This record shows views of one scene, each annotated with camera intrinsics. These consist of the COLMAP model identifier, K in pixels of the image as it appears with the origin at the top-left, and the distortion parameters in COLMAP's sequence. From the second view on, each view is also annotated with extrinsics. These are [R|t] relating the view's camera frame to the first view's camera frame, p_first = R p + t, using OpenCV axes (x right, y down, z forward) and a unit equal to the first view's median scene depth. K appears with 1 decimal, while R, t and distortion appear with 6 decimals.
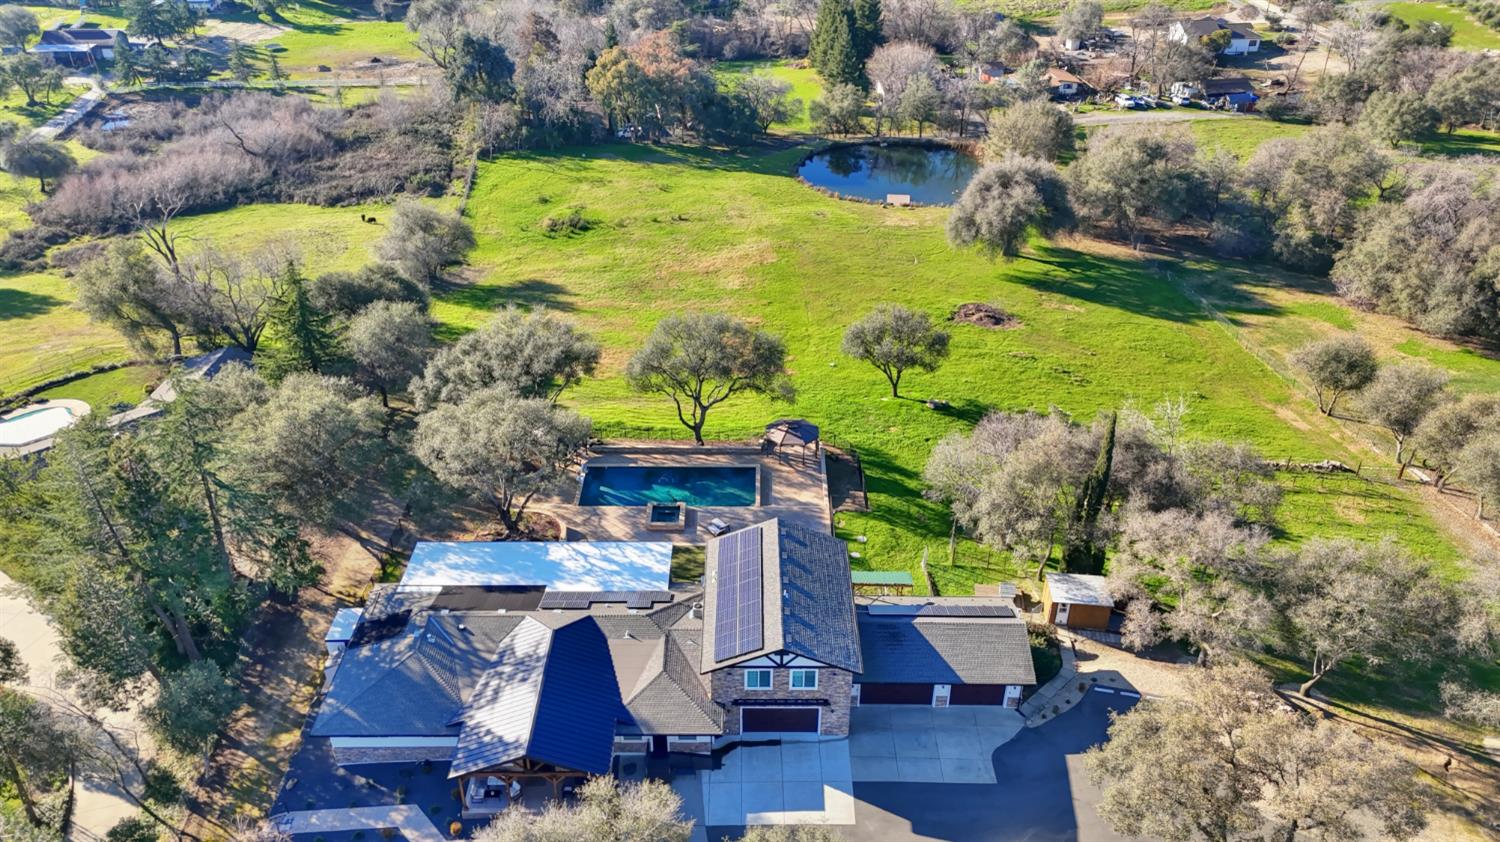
lens RADIAL K [[1101.8, 0, 750.0], [0, 1101.8, 421.0], [0, 0, 1]] dist [0.141175, -0.238460]
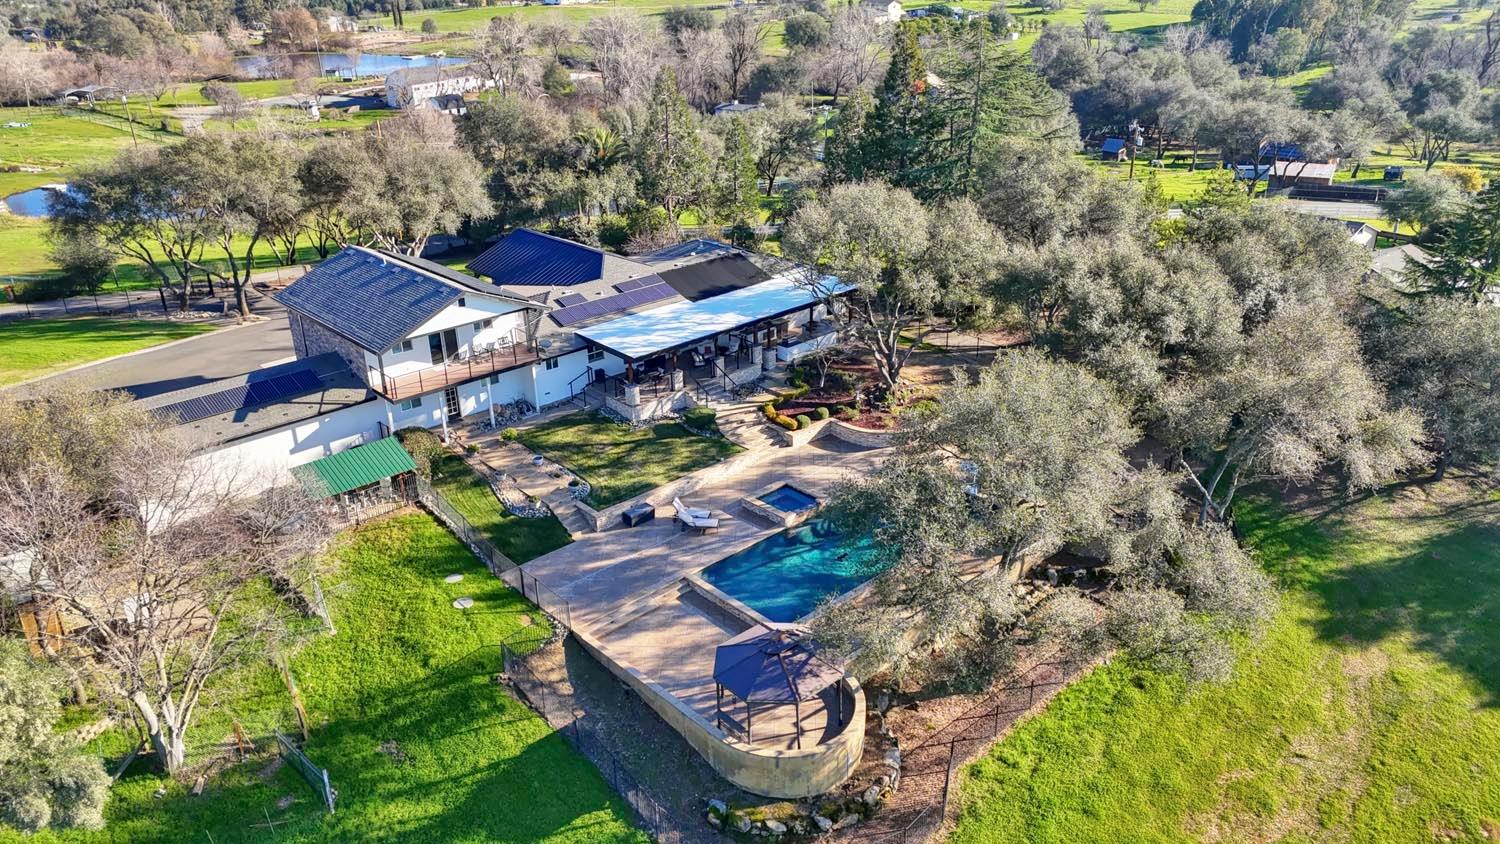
lens RADIAL K [[1101.8, 0, 750.0], [0, 1101.8, 422.0], [0, 0, 1]] dist [0.141175, -0.238460]
pose [[-0.732353, 0.280598, -0.620422, 0.270428], [-0.349481, 0.627092, 0.696146, -0.318821], [0.584398, 0.726650, -0.361189, 1.074635]]
